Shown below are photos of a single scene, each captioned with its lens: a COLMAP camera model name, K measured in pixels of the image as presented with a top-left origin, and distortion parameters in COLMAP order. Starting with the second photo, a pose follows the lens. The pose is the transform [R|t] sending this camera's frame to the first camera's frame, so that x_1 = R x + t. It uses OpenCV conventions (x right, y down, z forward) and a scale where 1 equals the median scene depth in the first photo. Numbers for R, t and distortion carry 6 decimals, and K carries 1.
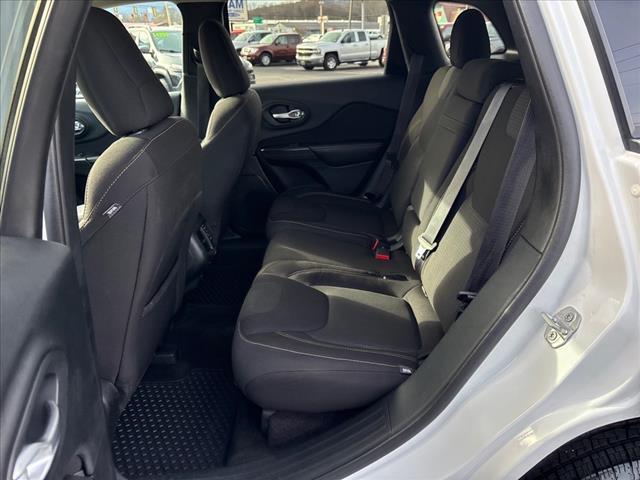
lens RADIAL K [[484.3, 0, 319.2], [0, 484.3, 241.5], [0, 0, 1]] dist [0.020408, -0.037769]
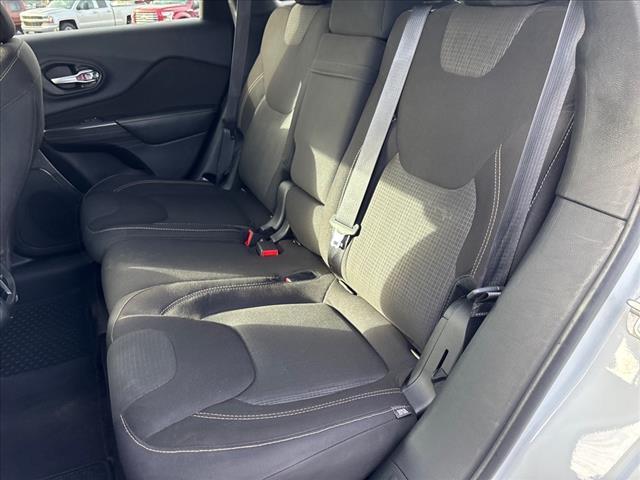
lens RADIAL K [[484.3, 0, 317.4], [0, 484.3, 239.2], [0, 0, 1]] dist [0.020408, -0.037769]
pose [[0.889394, -0.184711, 0.418162, -0.095524], [0.165645, 0.982787, 0.081805, -0.031917], [-0.426074, -0.003490, 0.904681, 0.223137]]
